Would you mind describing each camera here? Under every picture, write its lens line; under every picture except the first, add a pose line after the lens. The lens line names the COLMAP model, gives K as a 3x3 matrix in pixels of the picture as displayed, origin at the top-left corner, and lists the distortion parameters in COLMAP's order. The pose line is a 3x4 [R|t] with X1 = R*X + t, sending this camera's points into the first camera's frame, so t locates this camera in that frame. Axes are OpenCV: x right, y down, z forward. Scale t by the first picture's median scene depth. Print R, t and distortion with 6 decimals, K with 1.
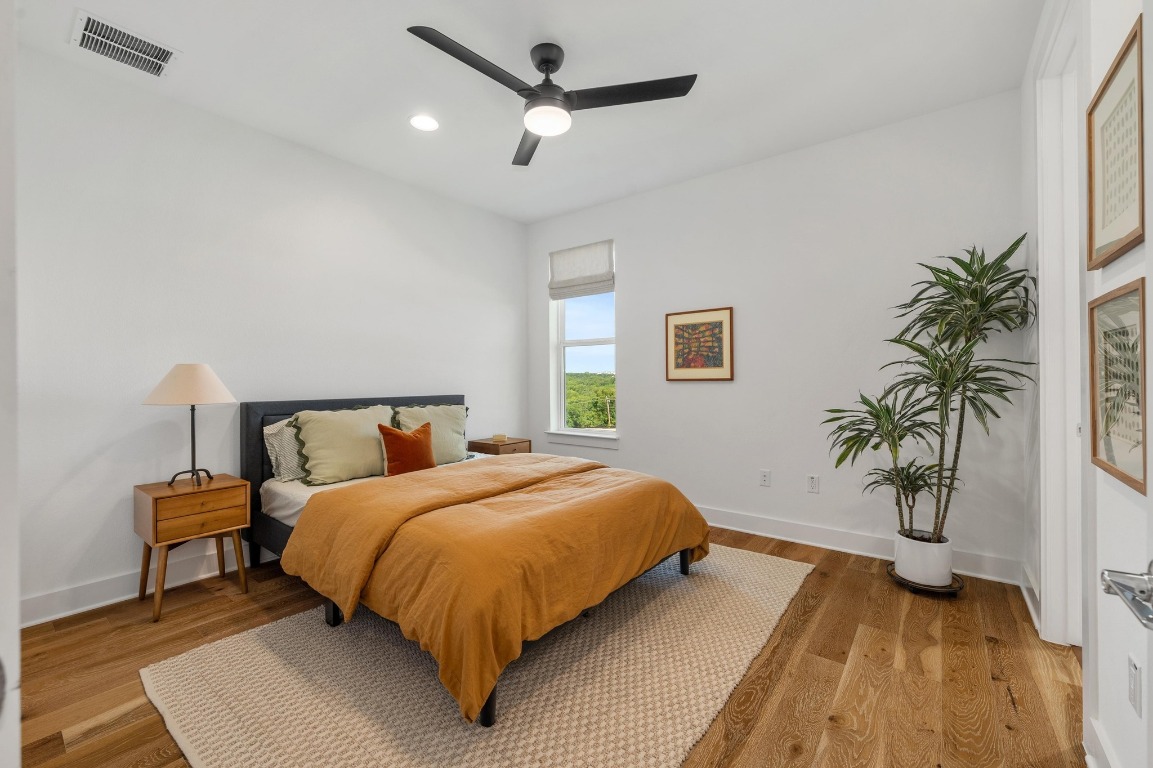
lens RADIAL K [[461.1, 0, 575.0], [0, 461.1, 381.1], [0, 0, 1]] dist [0.001826, 0.000404]
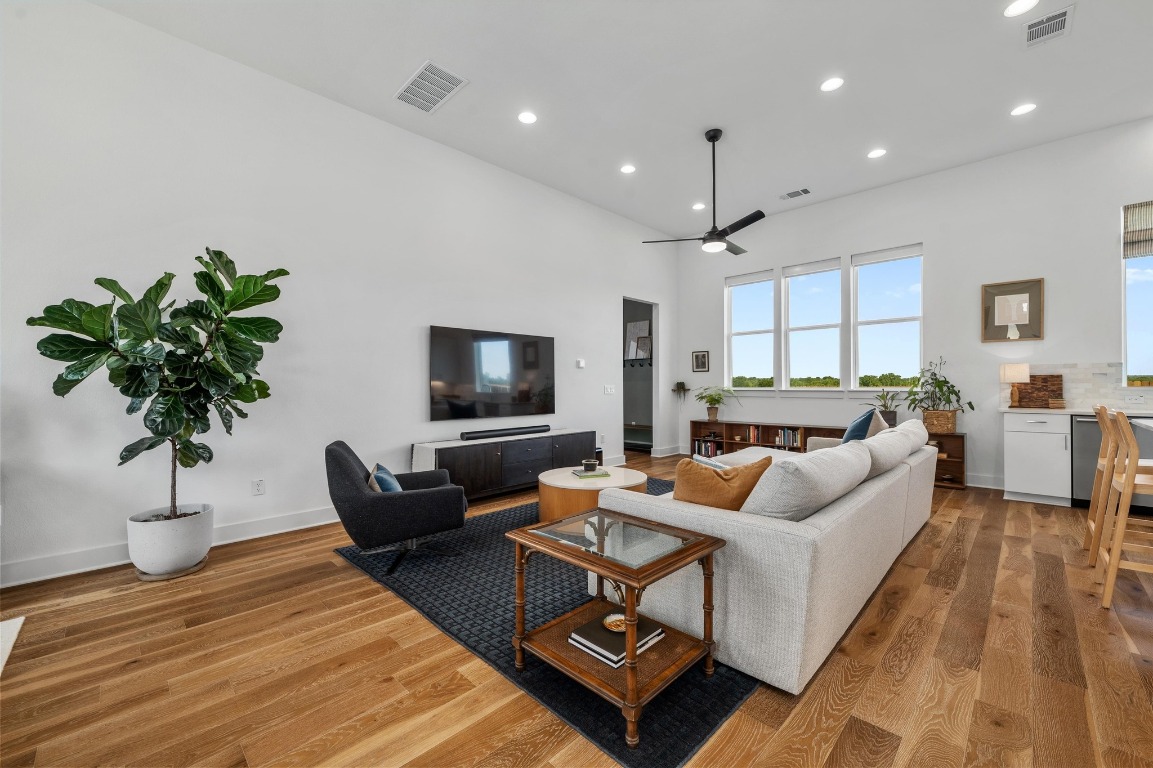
lens RADIAL K [[461.1, 0, 576.9], [0, 461.1, 383.8], [0, 0, 1]] dist [0.001826, 0.000404]
pose [[0.993220, -0.002329, -0.116225, -0.252119], [0.002062, 0.999995, -0.002420, 0.096005], [0.116230, 0.002164, 0.993220, -2.470009]]
